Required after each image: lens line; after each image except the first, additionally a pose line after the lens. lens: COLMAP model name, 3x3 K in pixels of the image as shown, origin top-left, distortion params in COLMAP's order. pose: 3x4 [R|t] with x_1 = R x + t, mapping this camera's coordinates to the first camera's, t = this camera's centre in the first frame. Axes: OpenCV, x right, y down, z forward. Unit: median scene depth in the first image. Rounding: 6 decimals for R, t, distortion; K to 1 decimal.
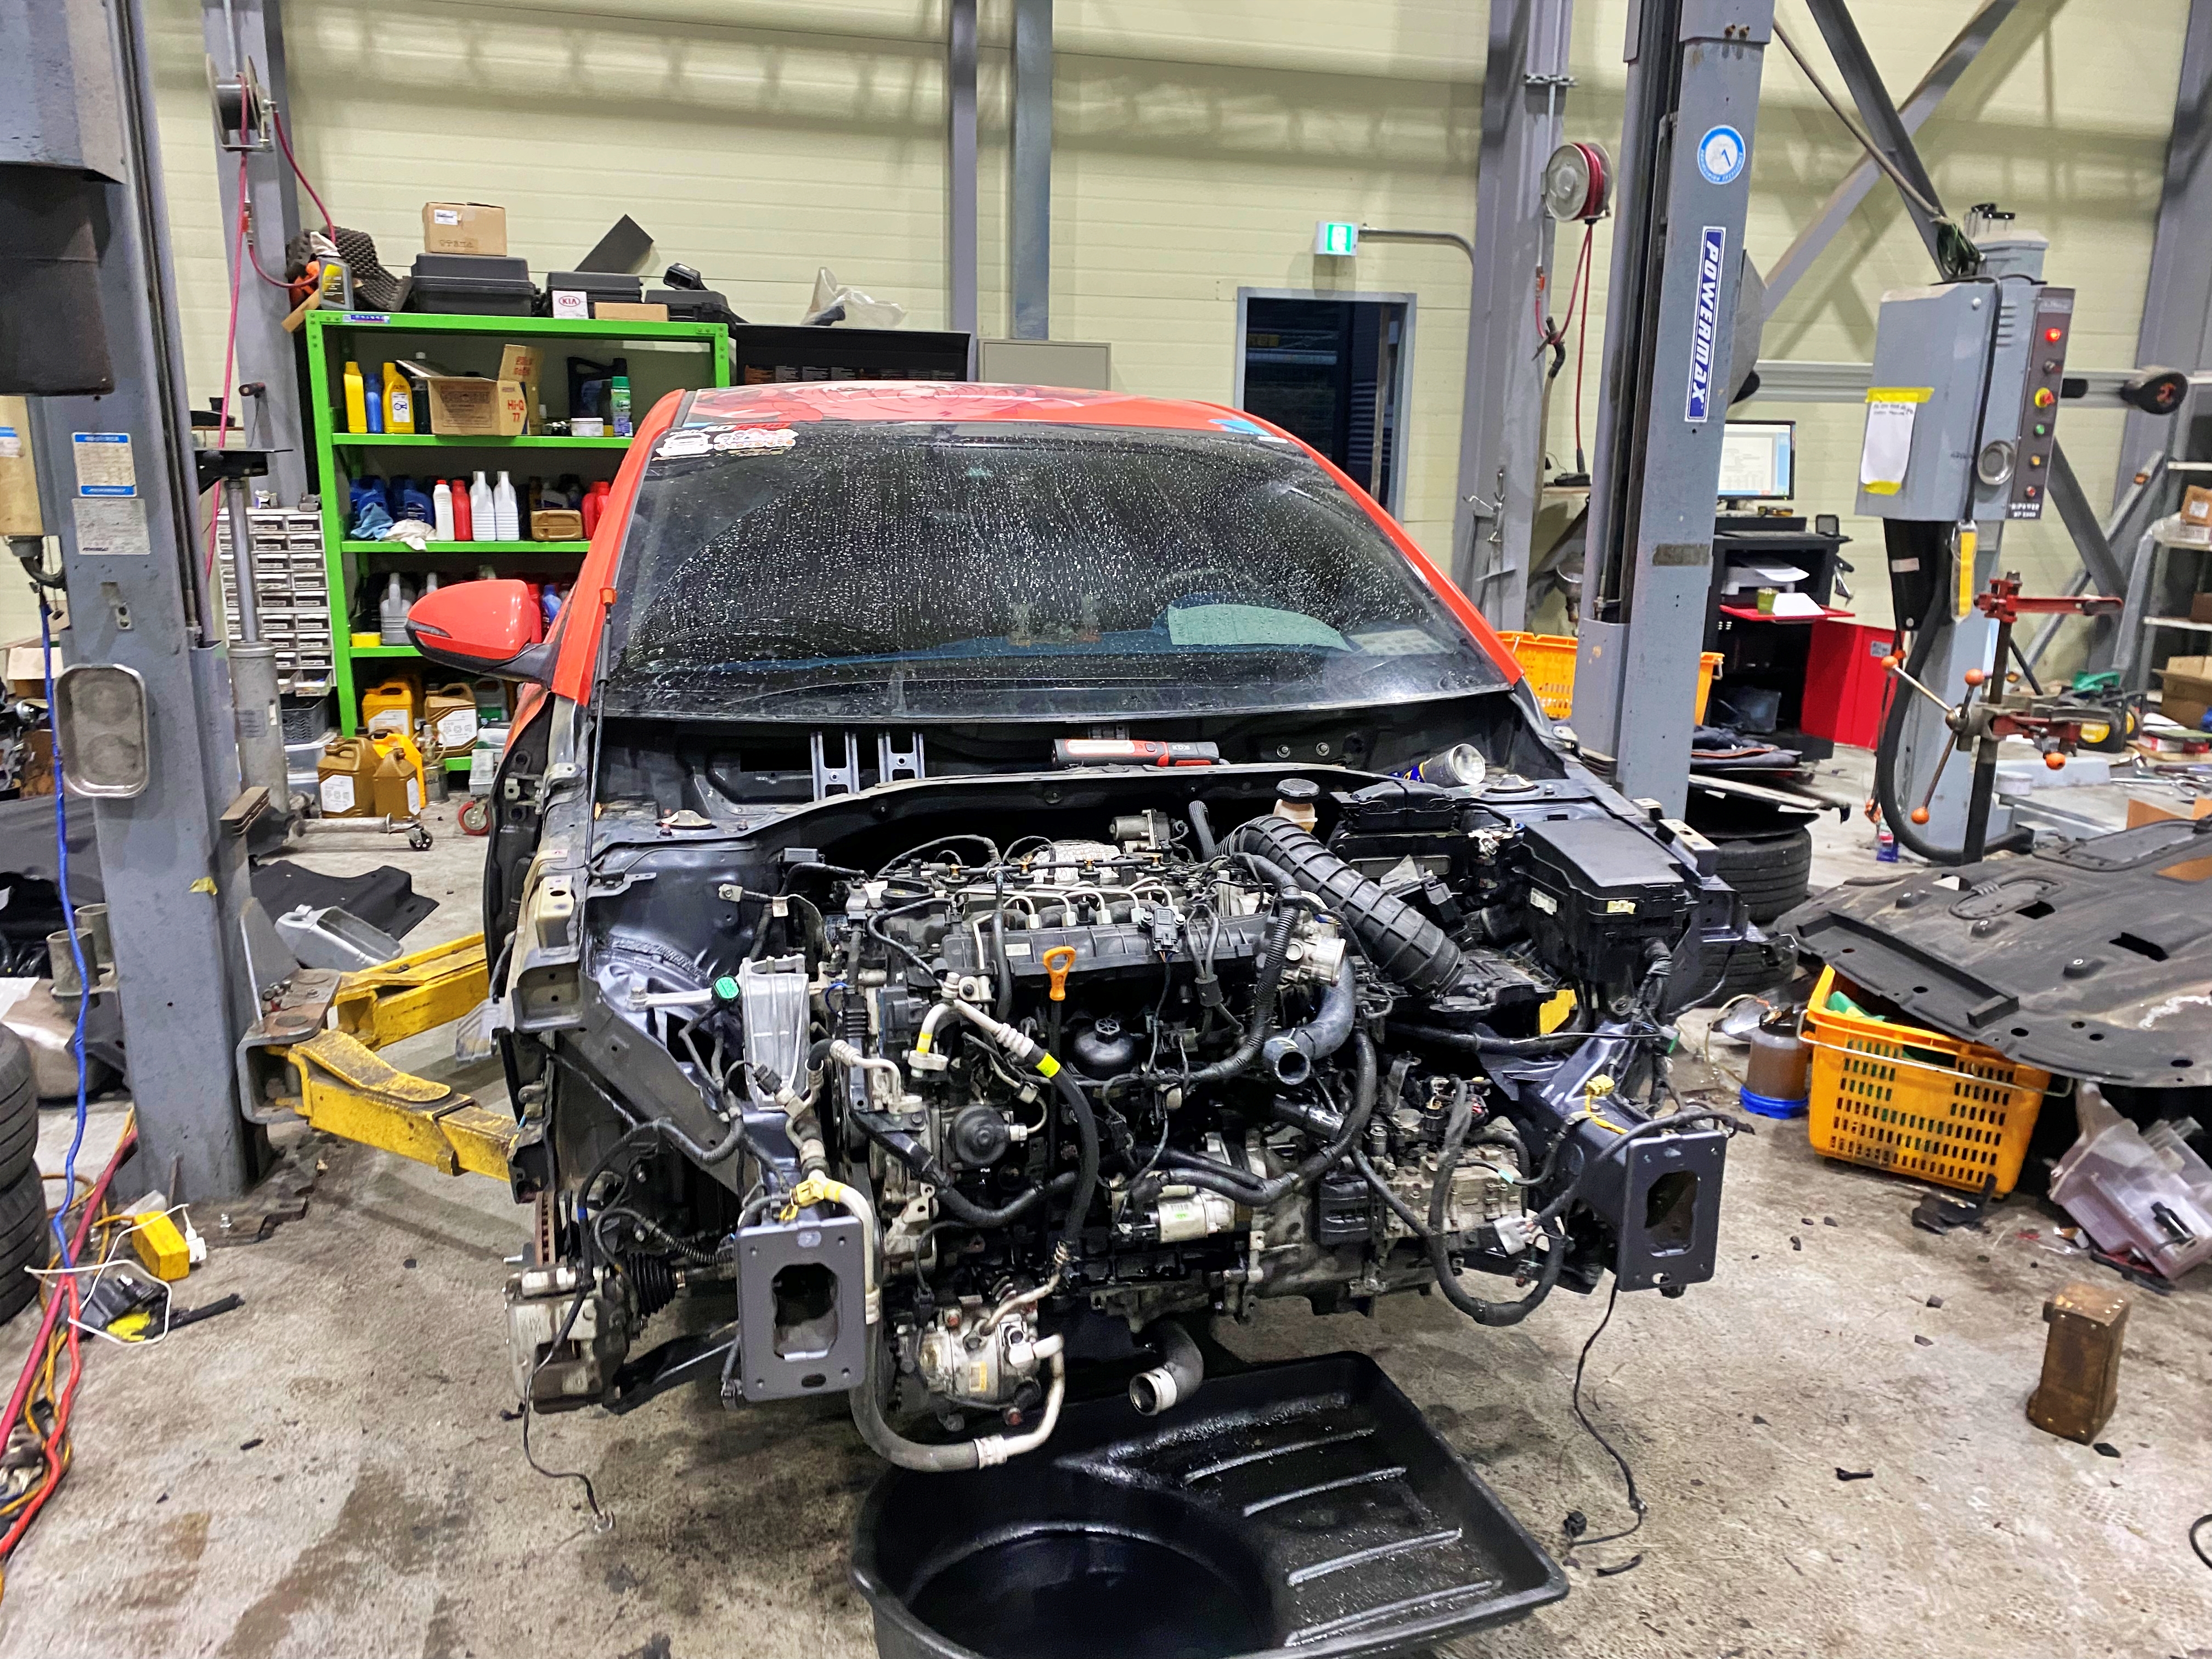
lens RADIAL K [[1756.9, 0, 1065.1], [0, 1756.9, 827.3], [0, 0, 1]] dist [0.049010, -0.029214]
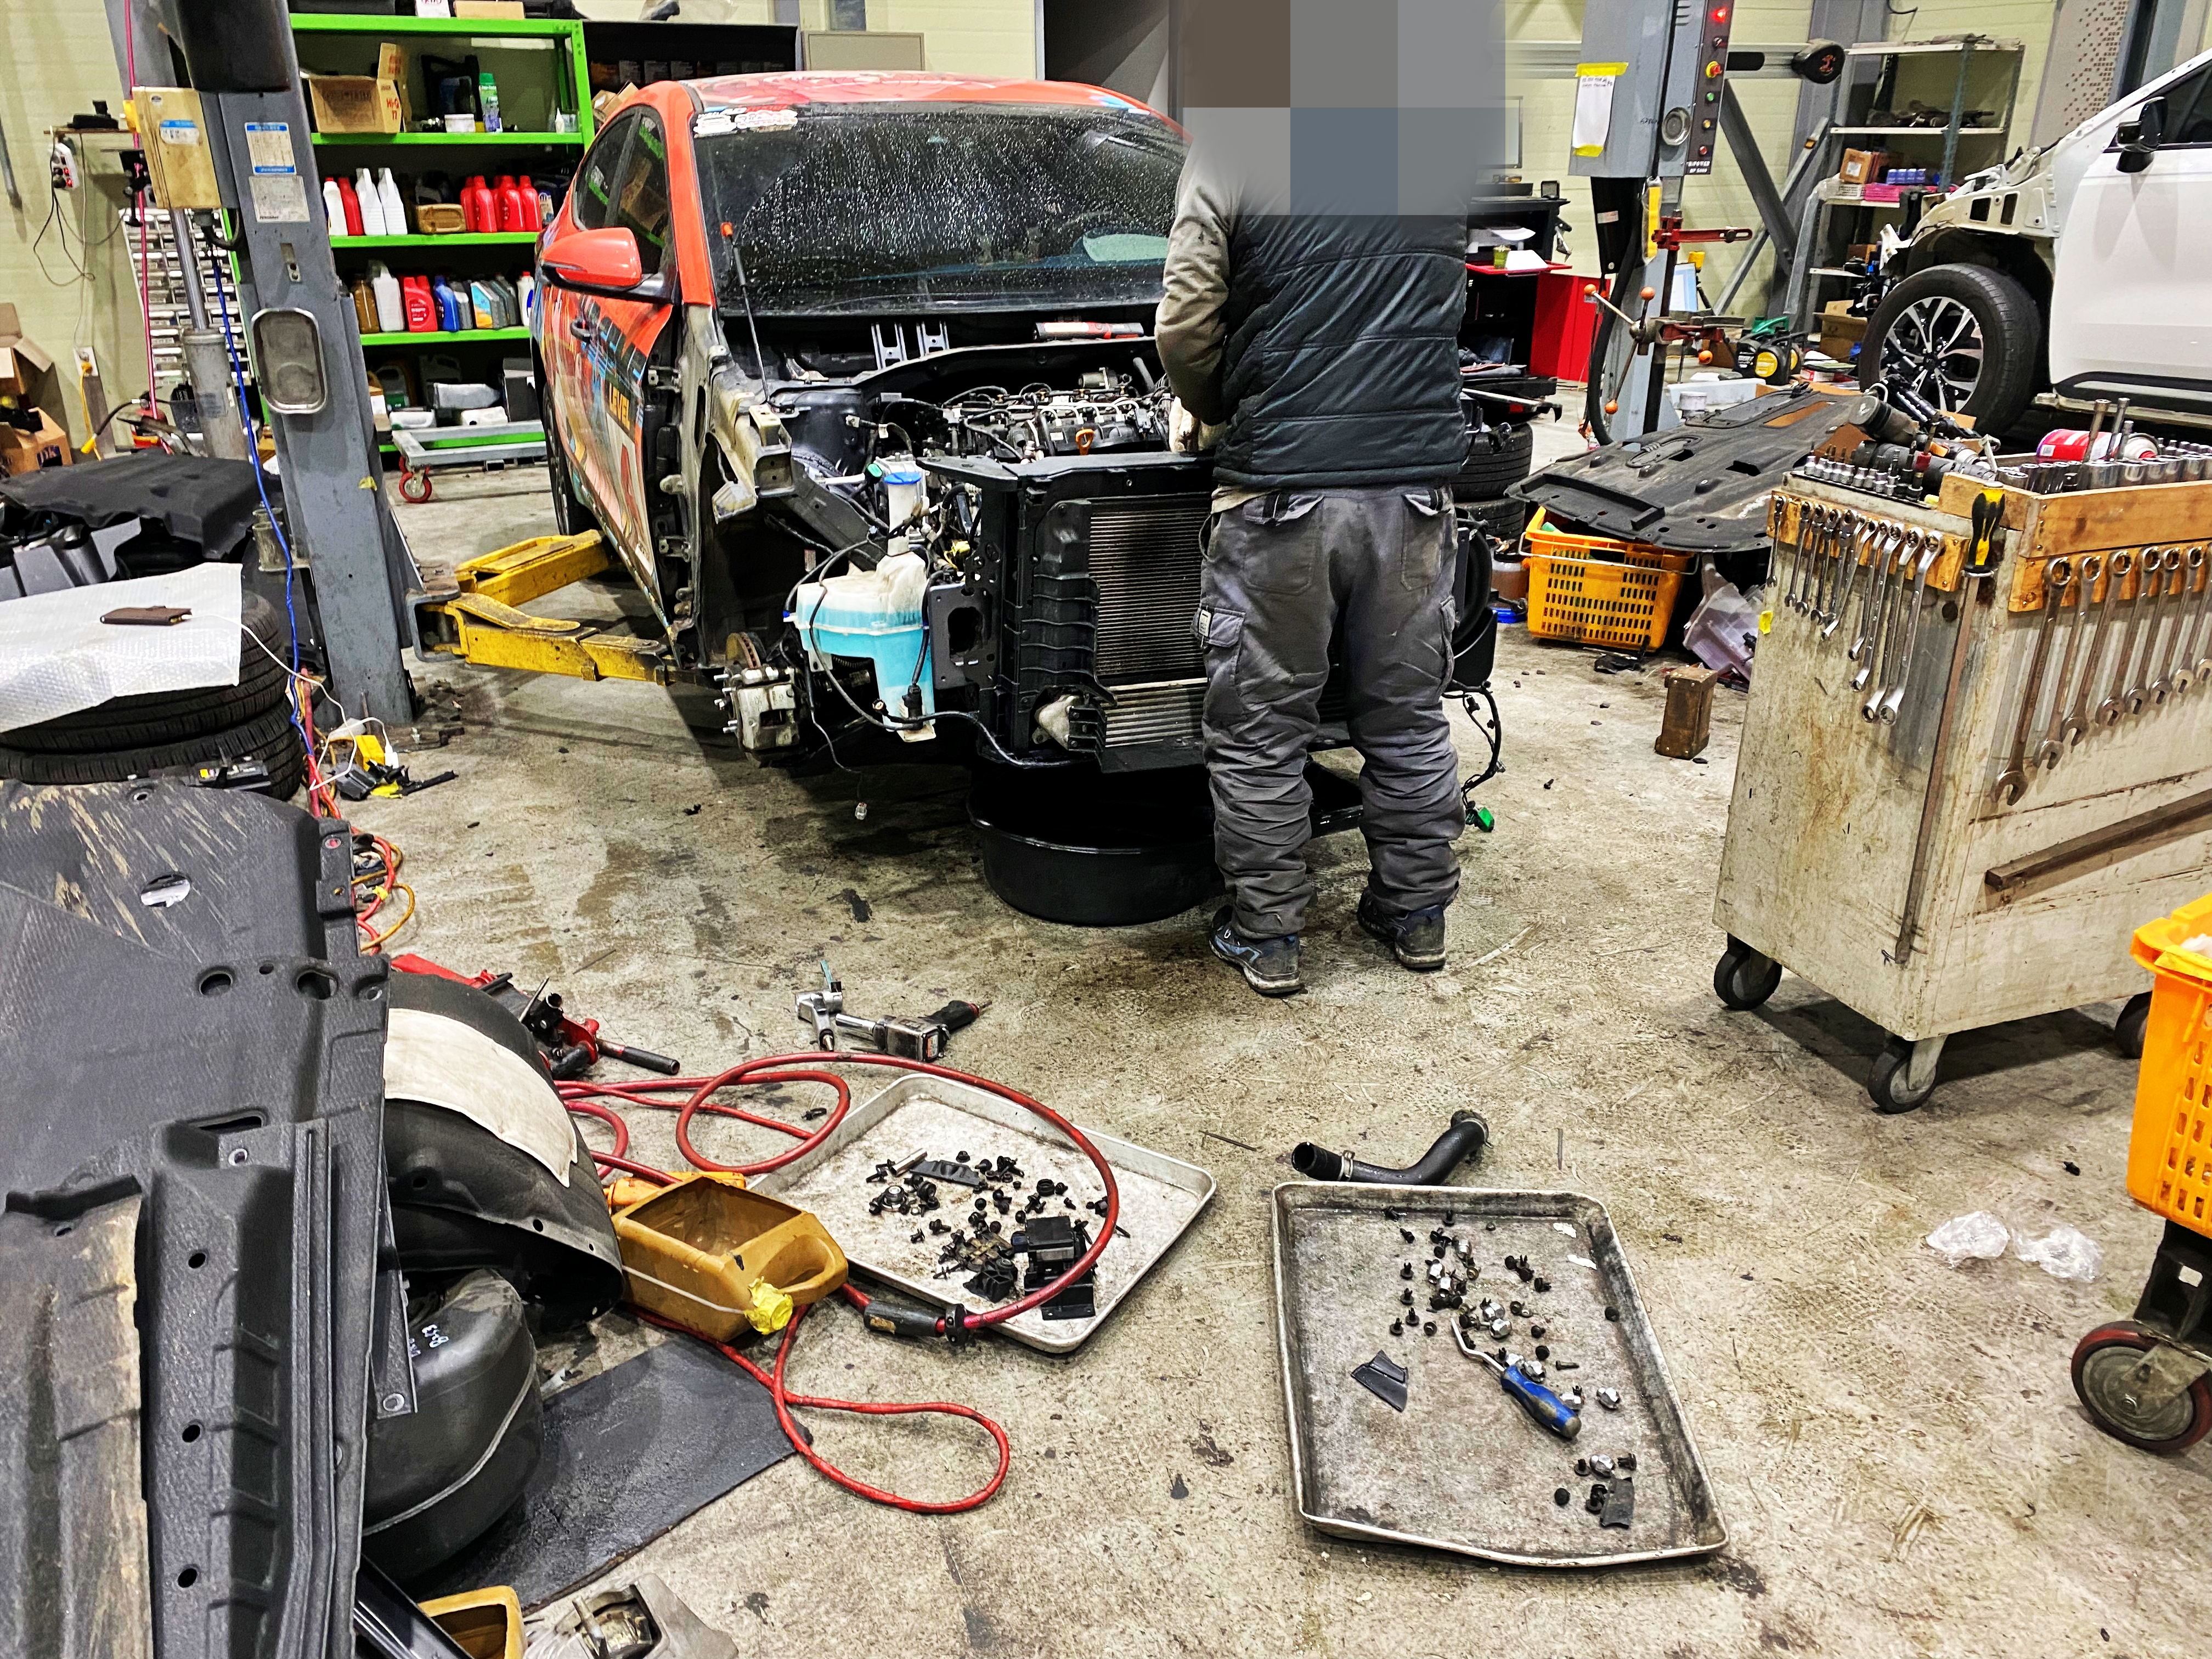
lens RADIAL K [[1756.9, 0, 1065.1], [0, 1756.9, 827.3], [0, 0, 1]] dist [0.049010, -0.029214]
pose [[0.989673, -0.073059, 0.123324, -0.123598], [0.053167, 0.986086, 0.157506, 0.086337], [-0.133116, -0.149323, 0.979787, -0.332521]]
